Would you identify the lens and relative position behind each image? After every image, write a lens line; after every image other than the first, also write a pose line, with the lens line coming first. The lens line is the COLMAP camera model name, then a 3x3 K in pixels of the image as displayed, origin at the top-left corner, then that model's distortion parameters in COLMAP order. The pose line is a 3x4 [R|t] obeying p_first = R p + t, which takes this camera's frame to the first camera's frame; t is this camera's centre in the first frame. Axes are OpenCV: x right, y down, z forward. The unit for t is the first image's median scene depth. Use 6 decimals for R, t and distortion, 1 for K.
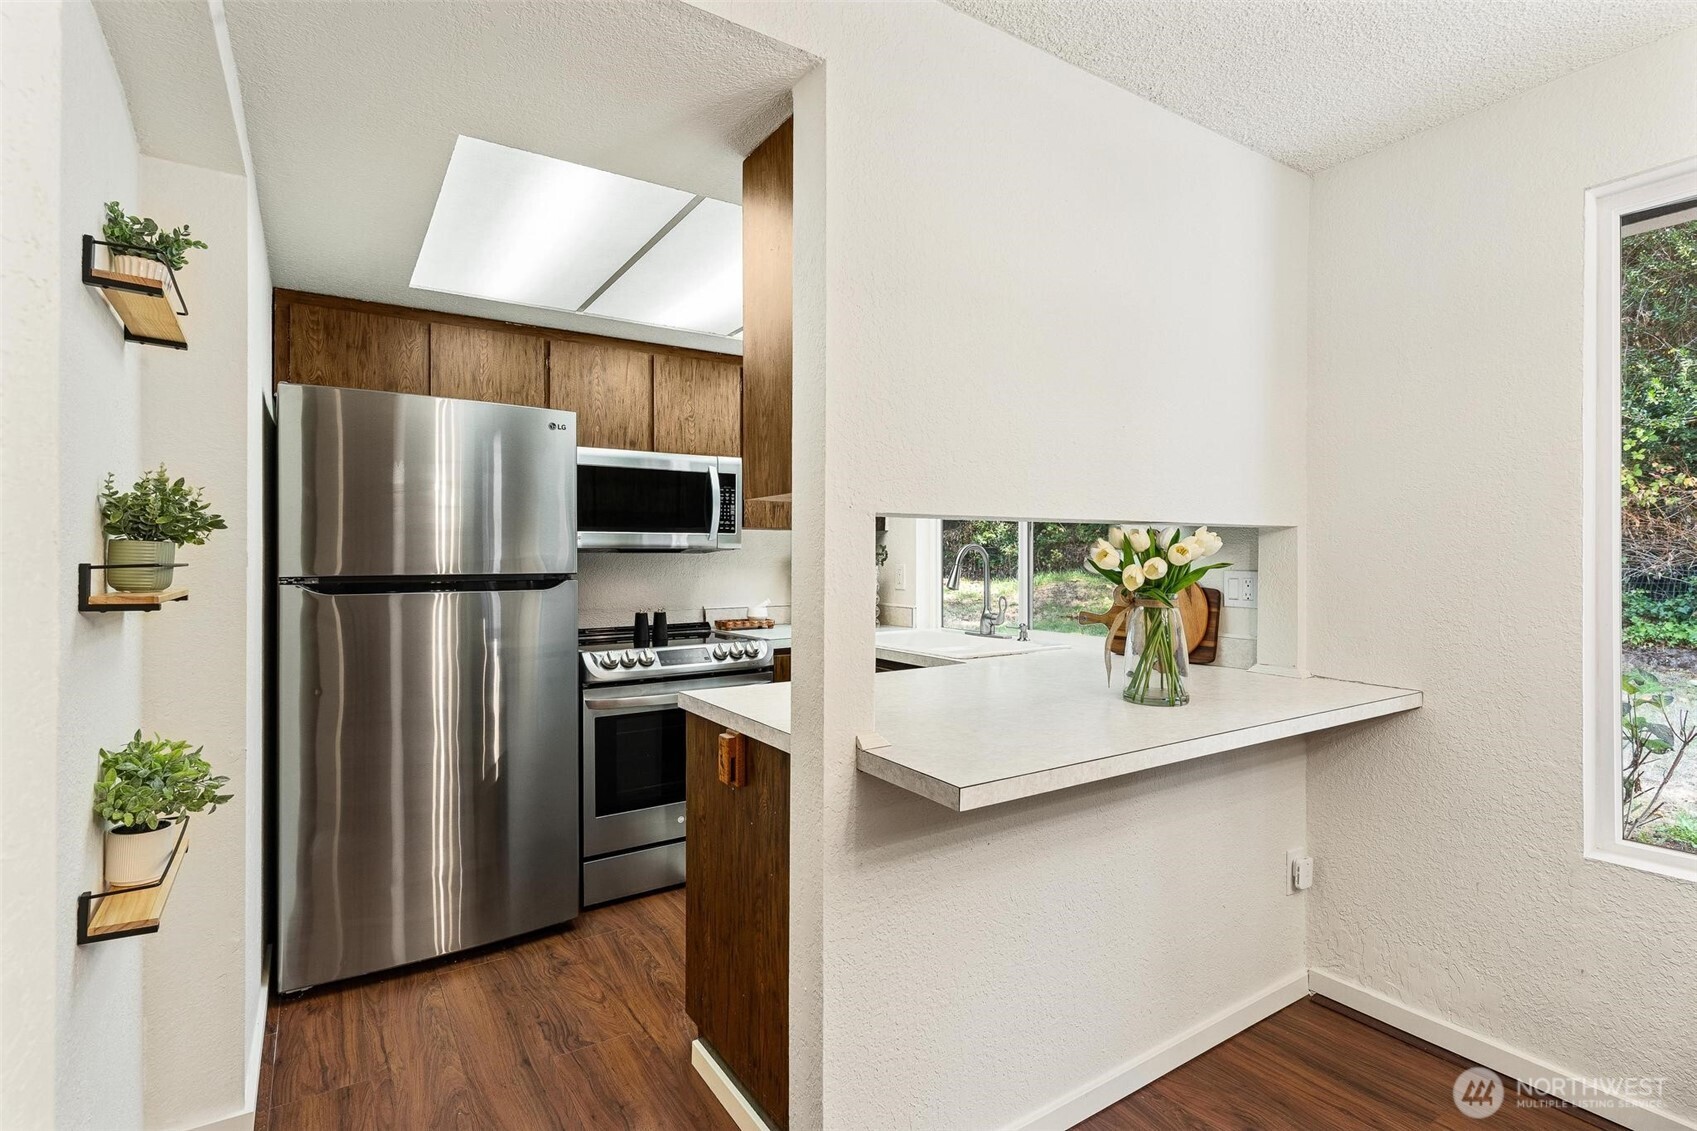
lens RADIAL K [[815.6, 0, 847.5], [0, 815.6, 560.8], [0, 0, 1]] dist [0.004267, 0.000779]
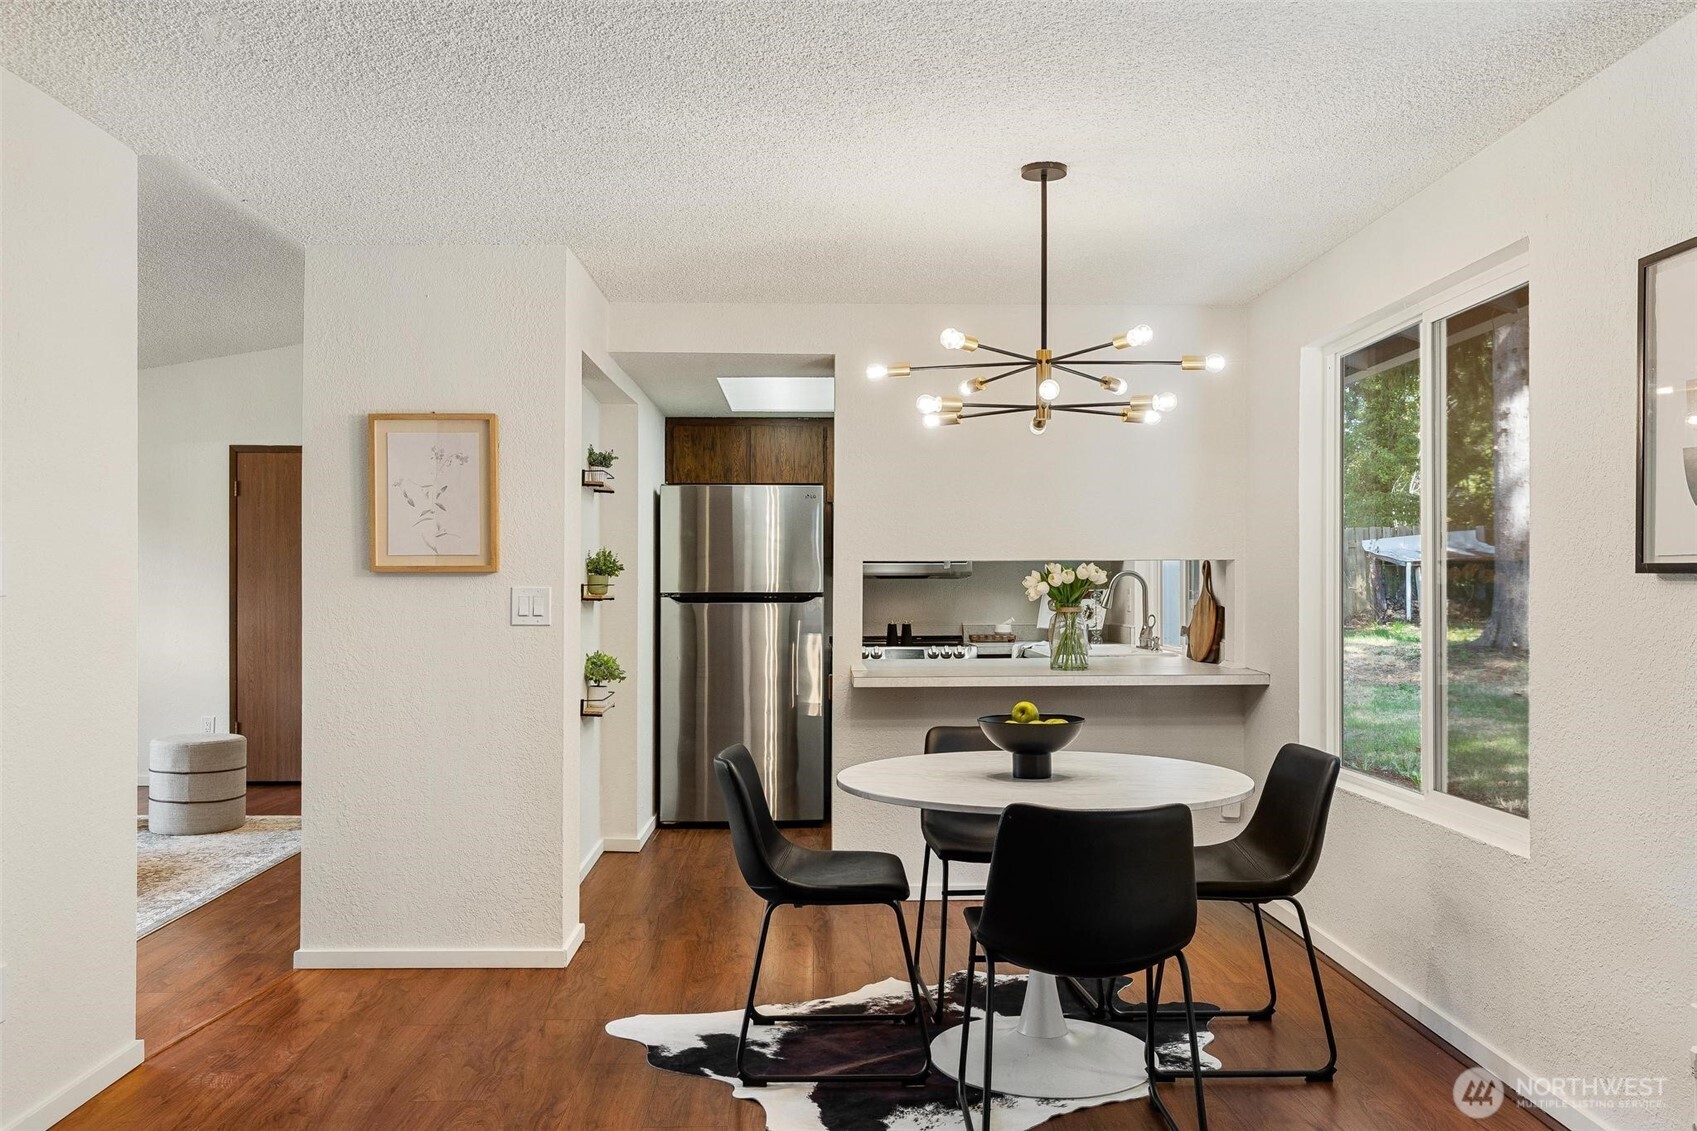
lens RADIAL K [[1334.3, 0, 848.4], [0, 1334.3, 595.3], [0, 0, 1]] dist [-0.002555, 0.001787]
pose [[0.854898, 0.005337, -0.518769, 0.939429], [-0.002898, 0.999981, 0.005512, 0.006265], [0.518789, -0.003209, 0.854896, -1.030885]]
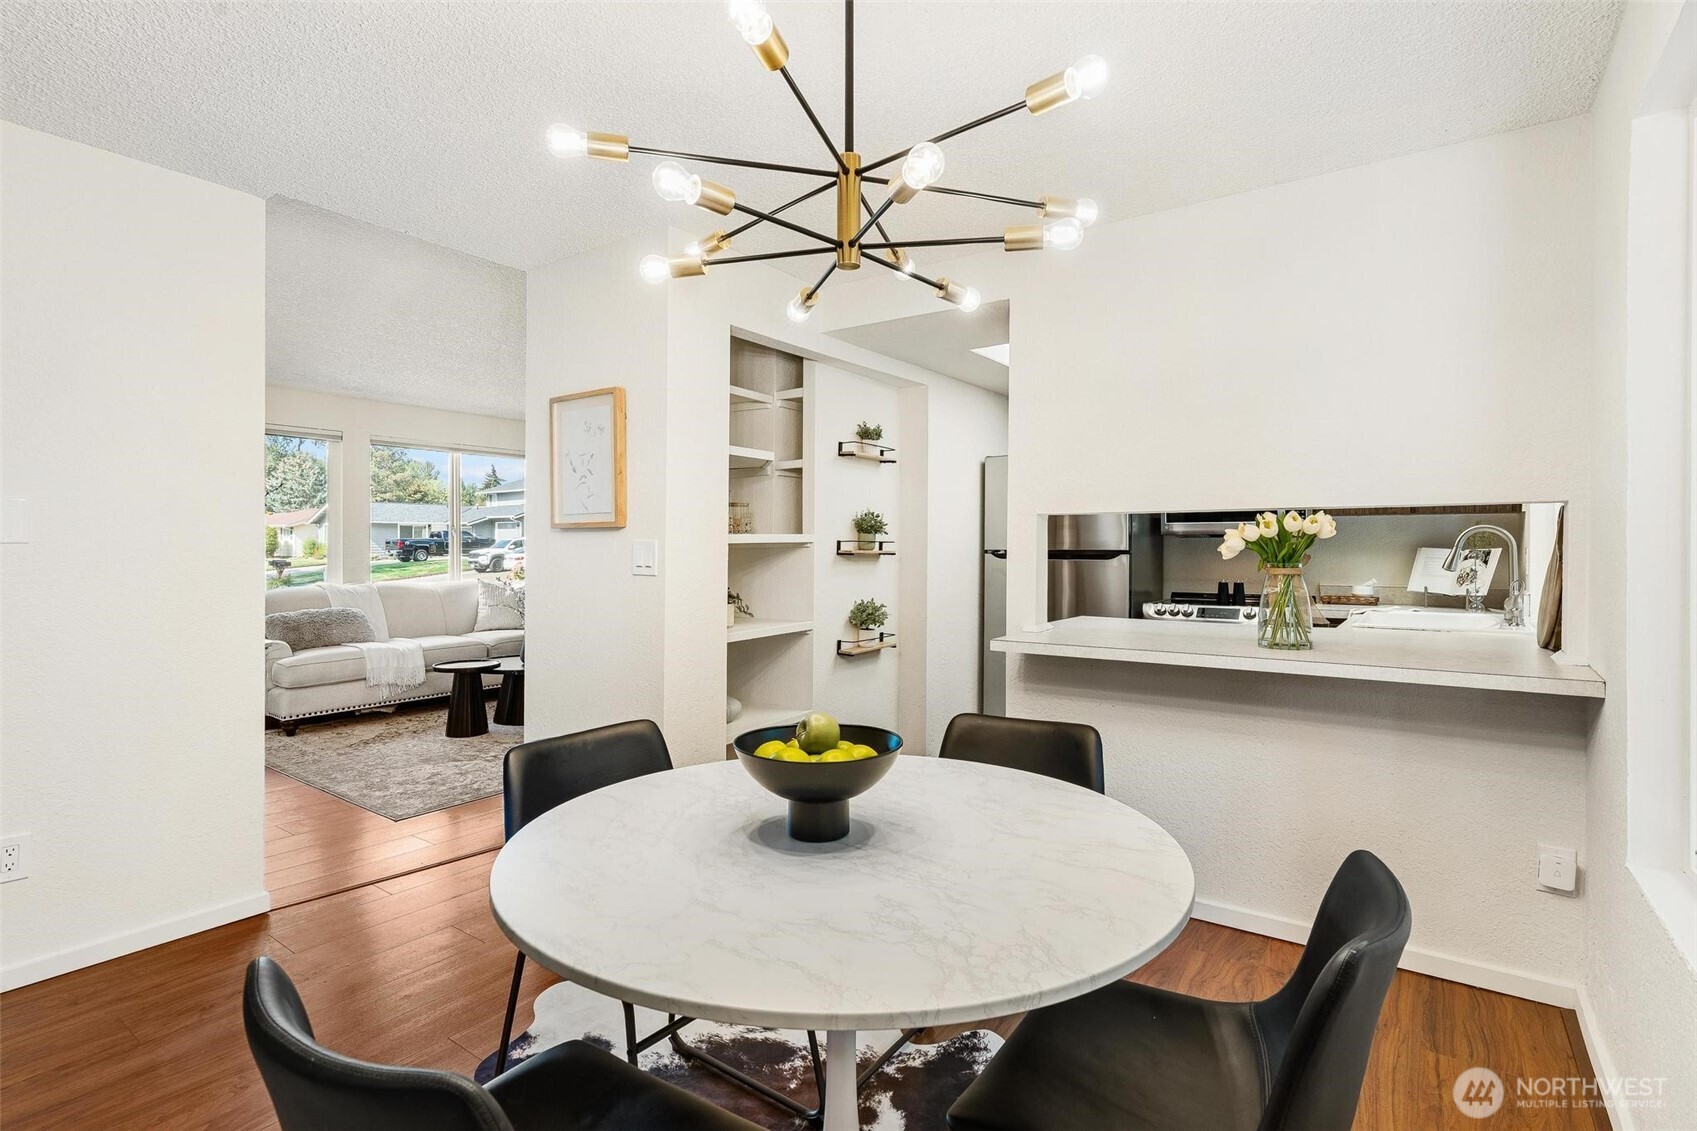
lens RADIAL K [[821.9, 0, 851.2], [0, 821.9, 548.4], [0, 0, 1]] dist [0.003600, -0.000133]
pose [[0.370710, 0.003065, -0.928744, 0.899927], [-0.006854, 0.999976, 0.000565, 0.013705], [0.928723, 0.006157, 0.370722, -0.081051]]
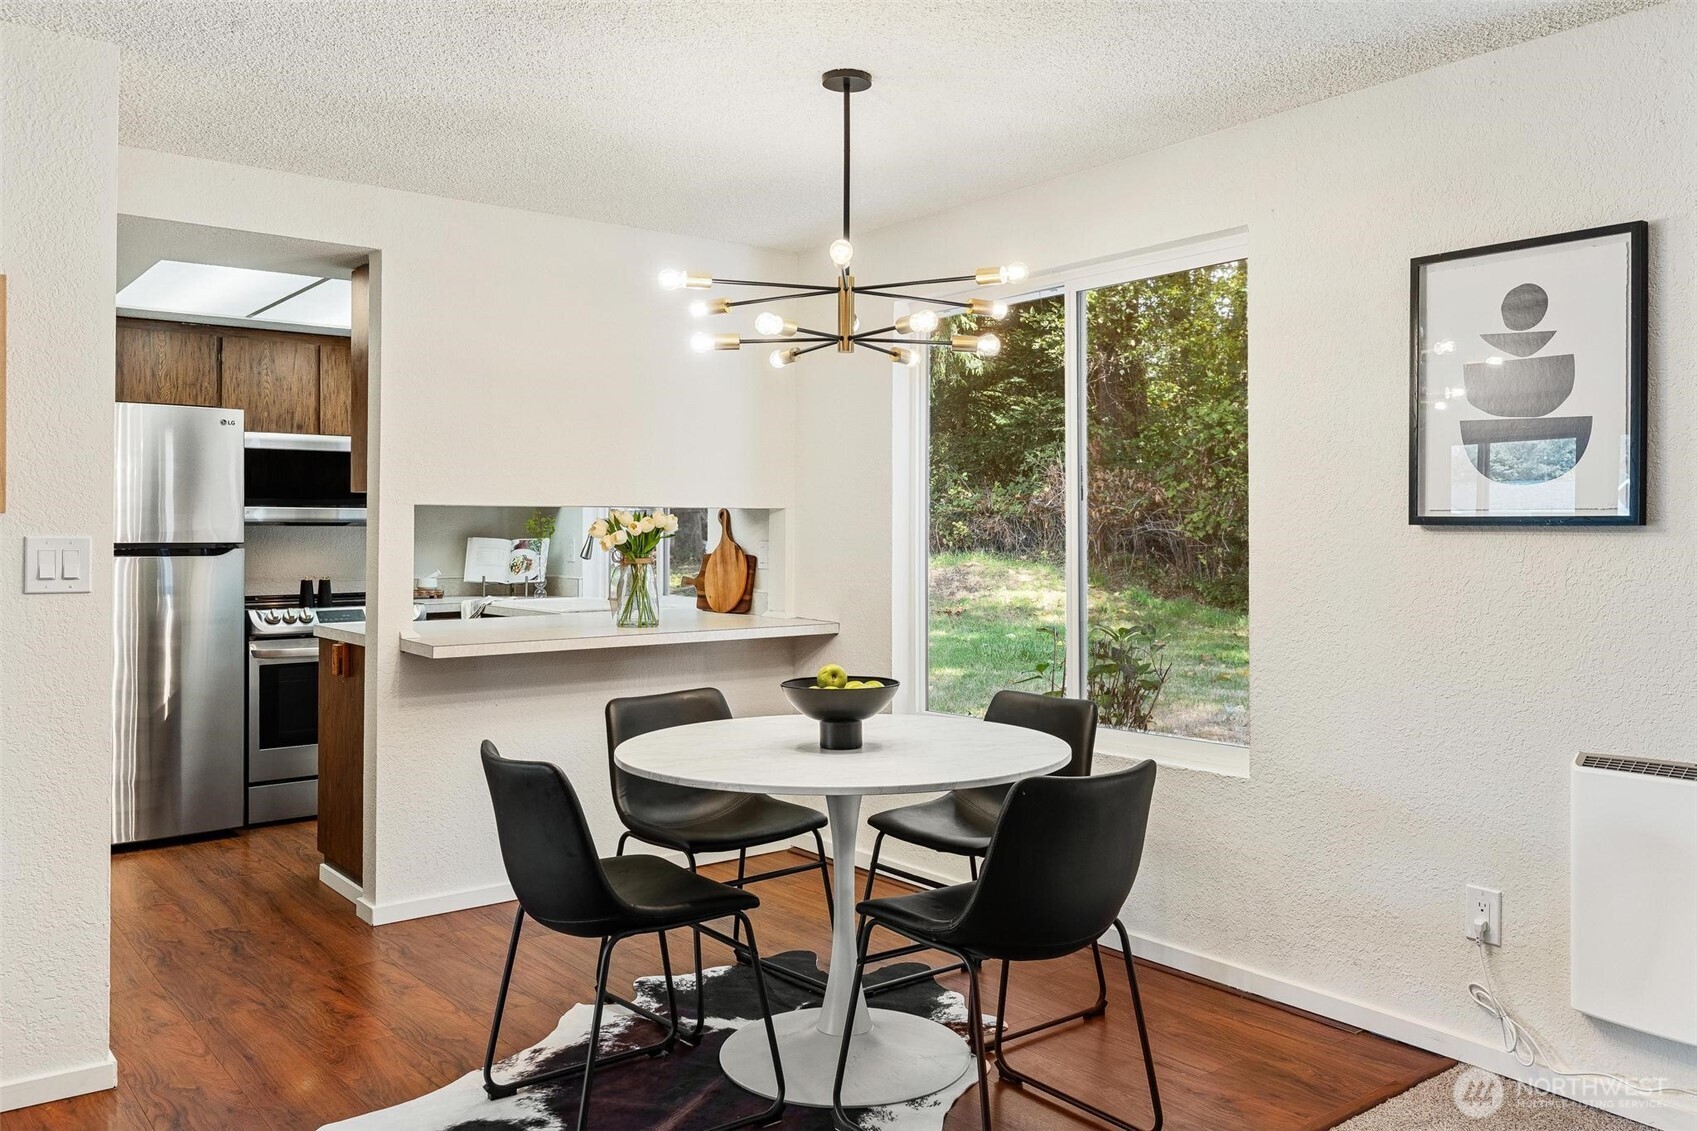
lens RADIAL K [[1331.8, 0, 850.9], [0, 1331.8, 529.8], [0, 0, 1]] dist [0.002593, -0.001822]
pose [[0.996142, 0.003173, 0.087698, 0.374076], [-0.002591, 0.999974, -0.006753, 0.006874], [-0.087717, 0.006500, 0.996124, -0.999235]]
